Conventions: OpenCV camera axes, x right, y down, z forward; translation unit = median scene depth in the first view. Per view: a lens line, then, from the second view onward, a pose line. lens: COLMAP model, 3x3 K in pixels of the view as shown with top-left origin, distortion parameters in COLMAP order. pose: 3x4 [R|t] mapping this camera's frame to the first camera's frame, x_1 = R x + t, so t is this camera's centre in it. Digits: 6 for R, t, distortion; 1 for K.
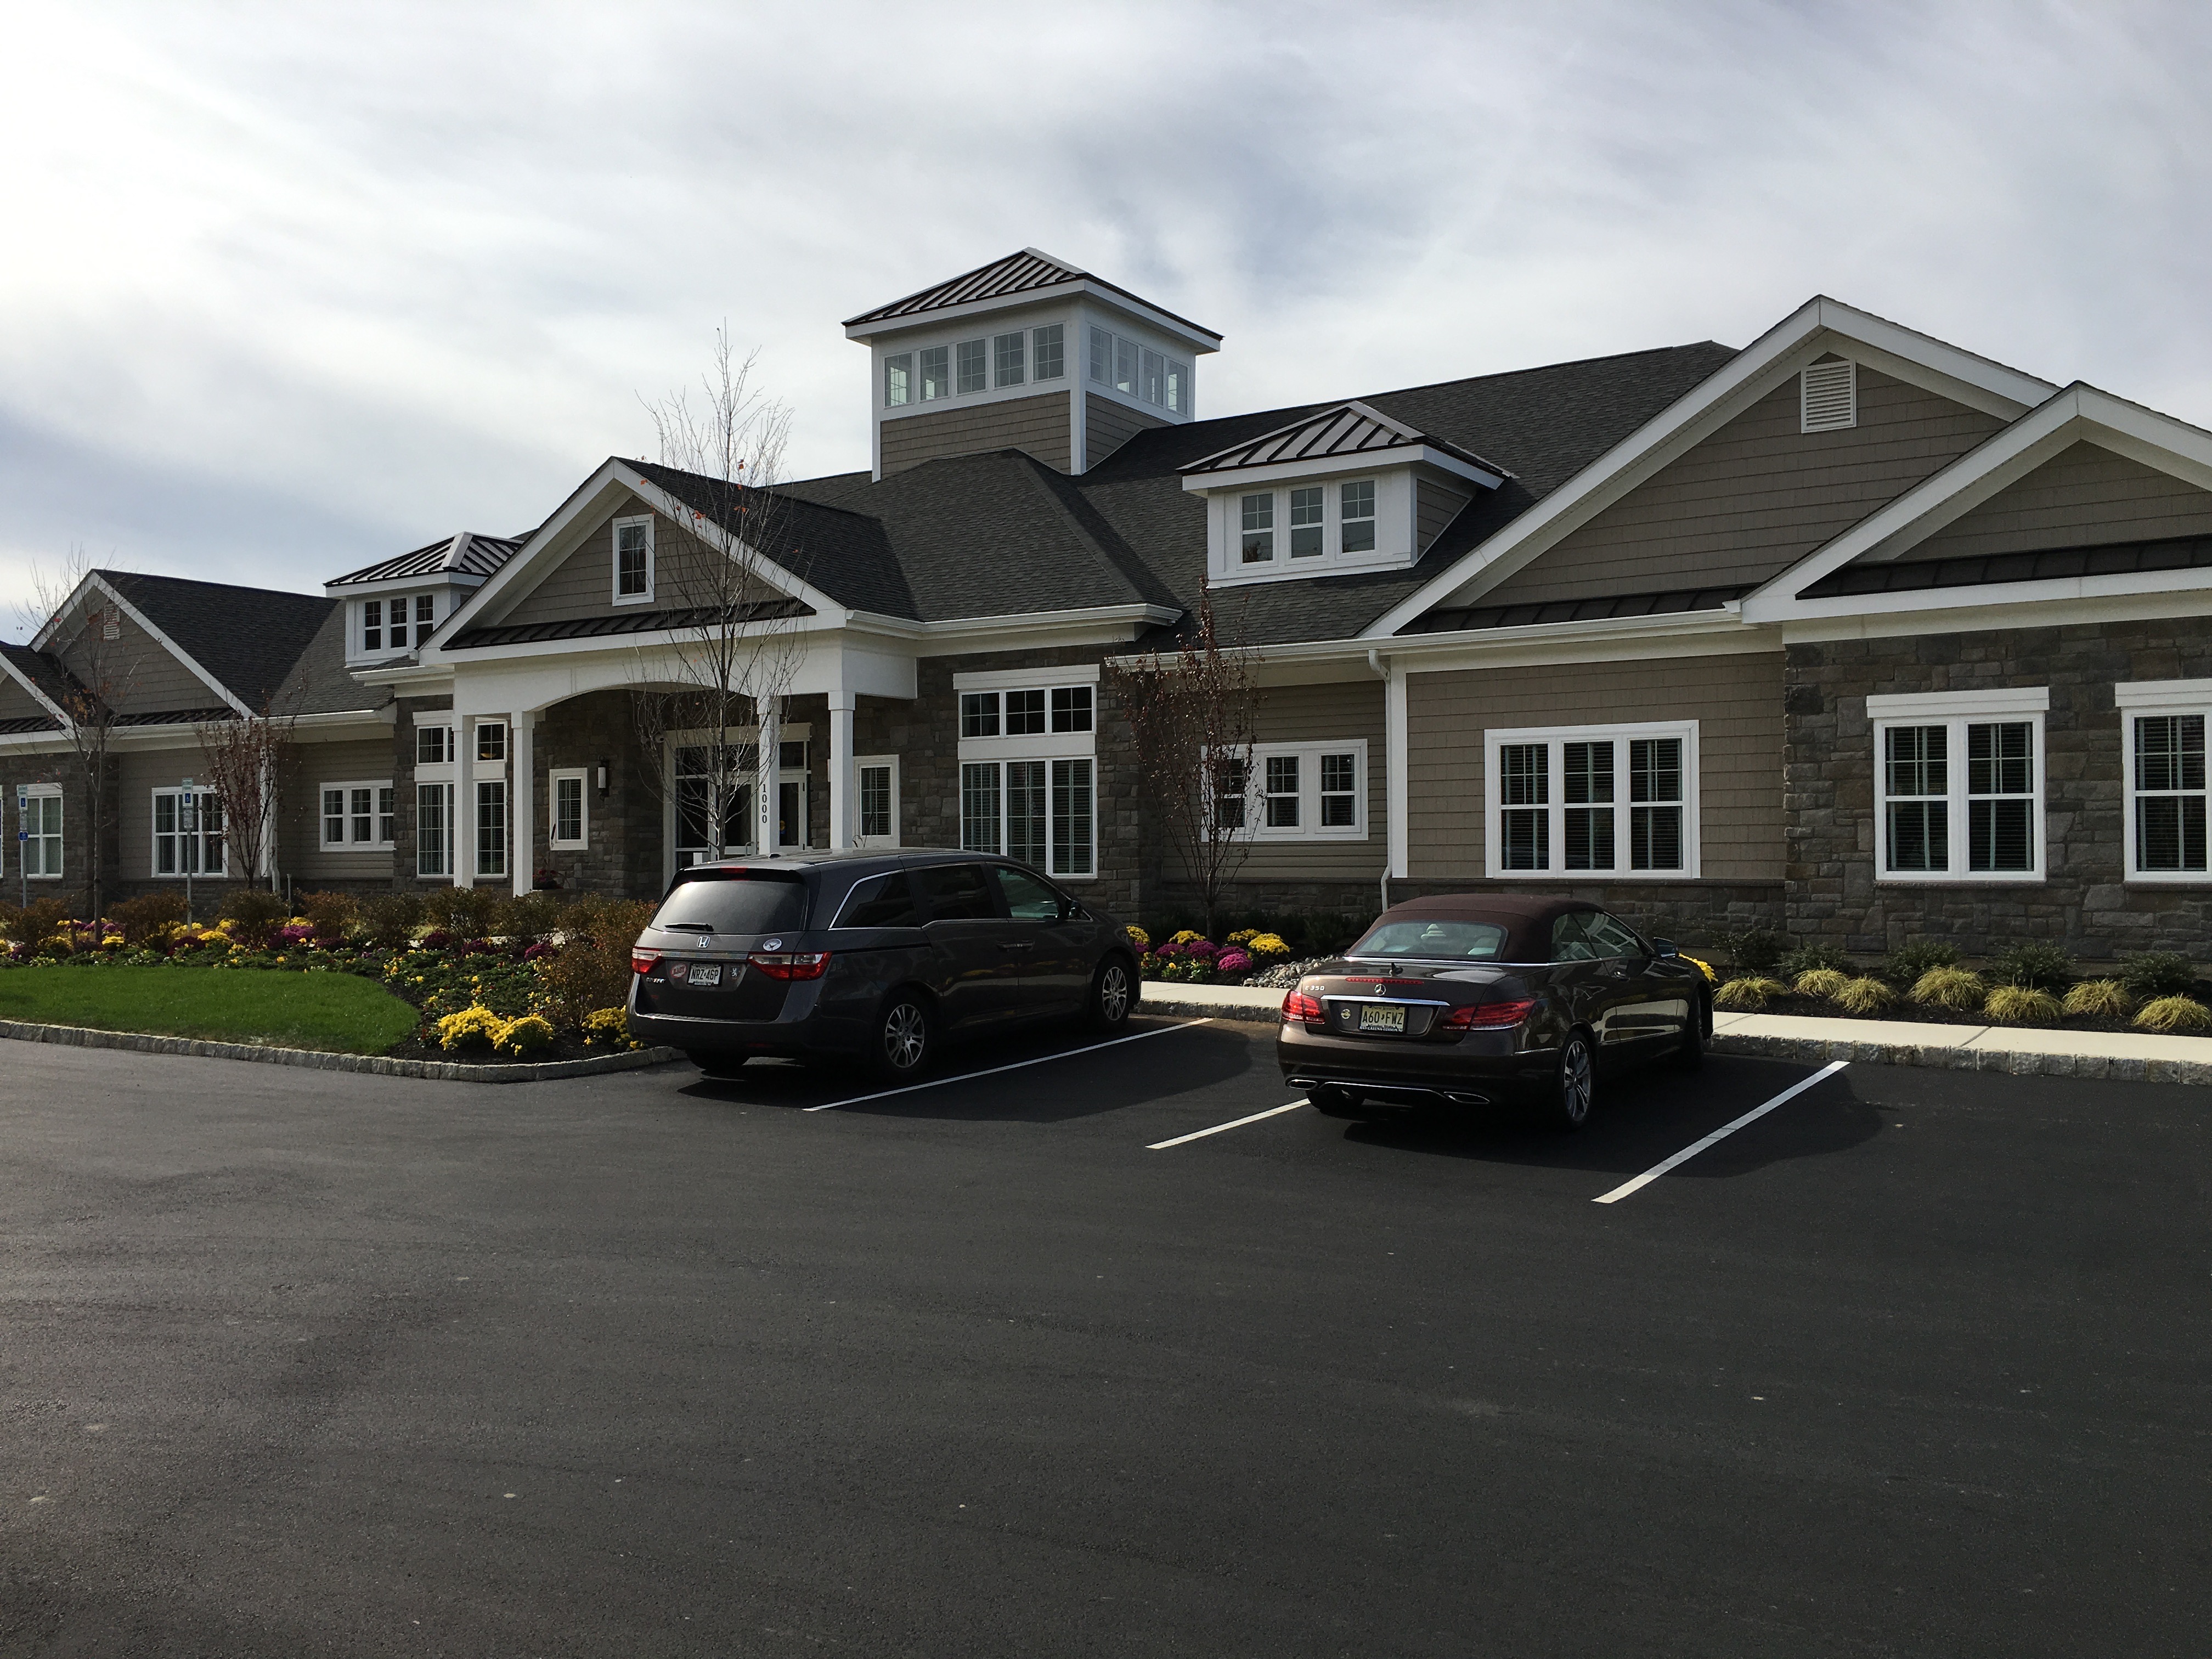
lens RADIAL K [[1874.3, 0, 1099.5], [0, 1874.3, 822.7], [0, 0, 1]] dist [0.051468, -0.054644]
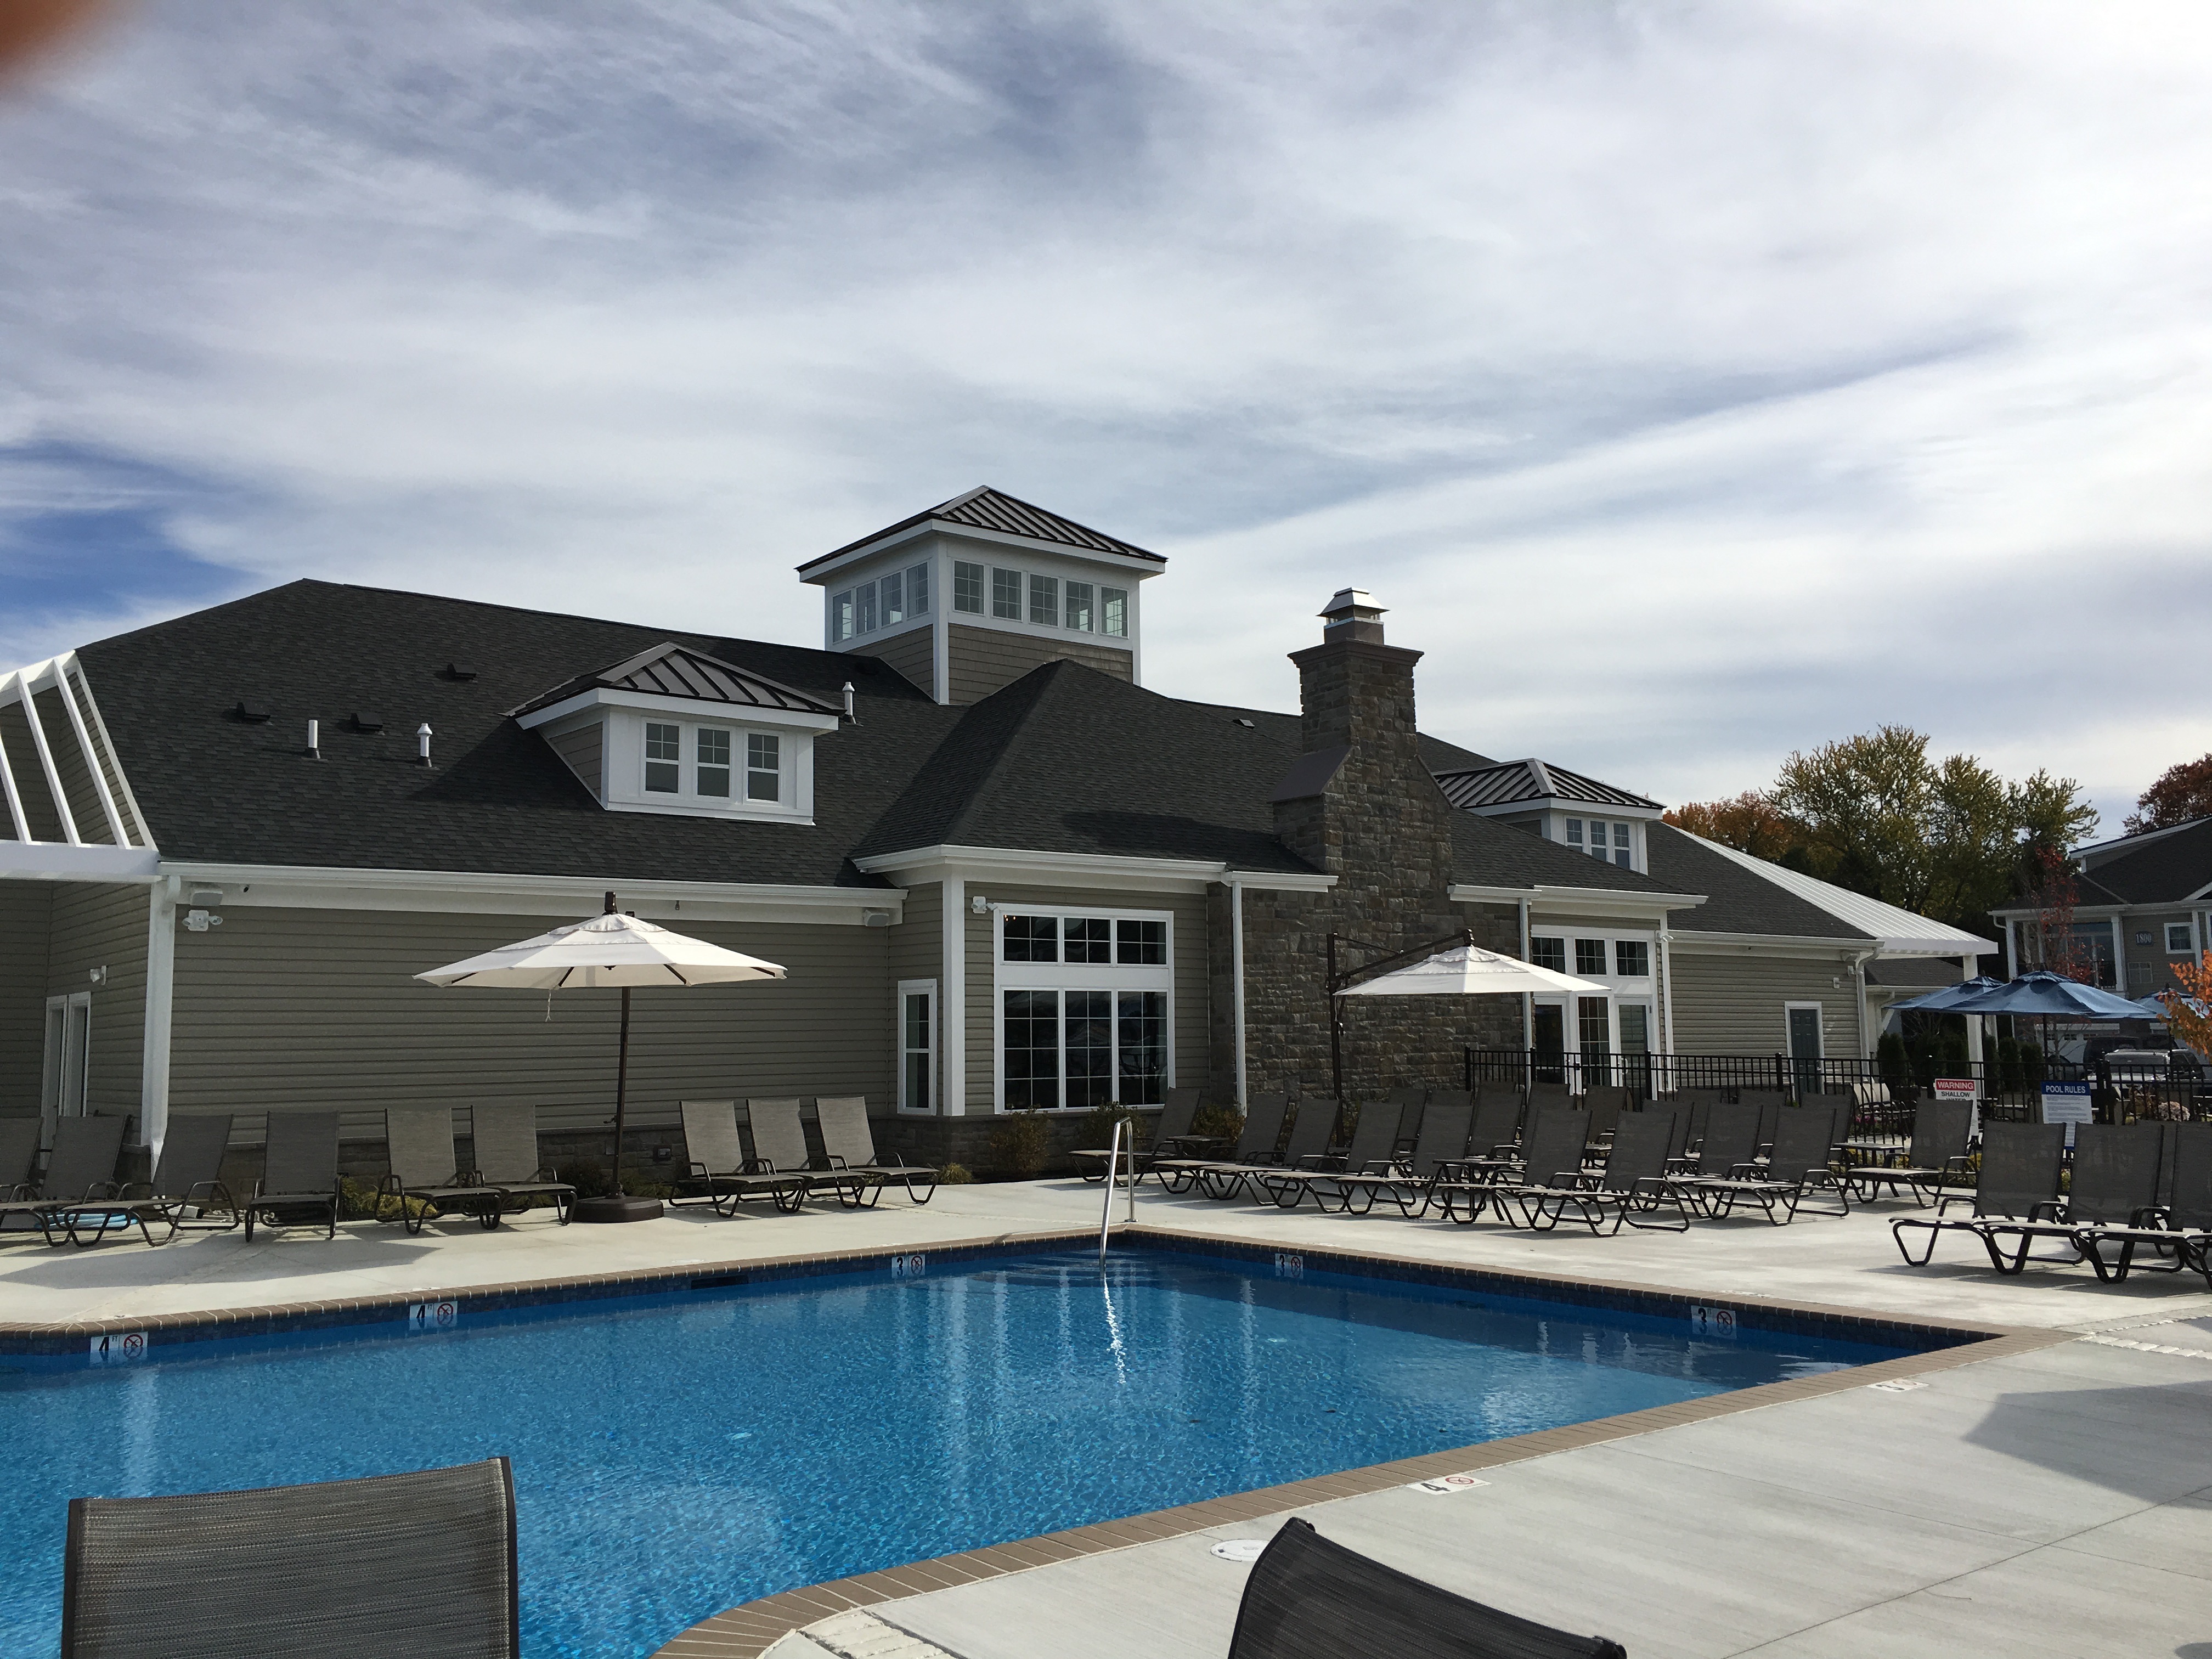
lens RADIAL K [[1874.3, 0, 1099.1], [0, 1874.3, 837.9], [0, 0, 1]] dist [0.051468, -0.054644]
pose [[0.367623, 0.117109, 0.922572, -0.957991], [0.015640, 0.991121, -0.132043, 0.017488], [-0.929843, 0.062971, 0.362527, 0.605534]]
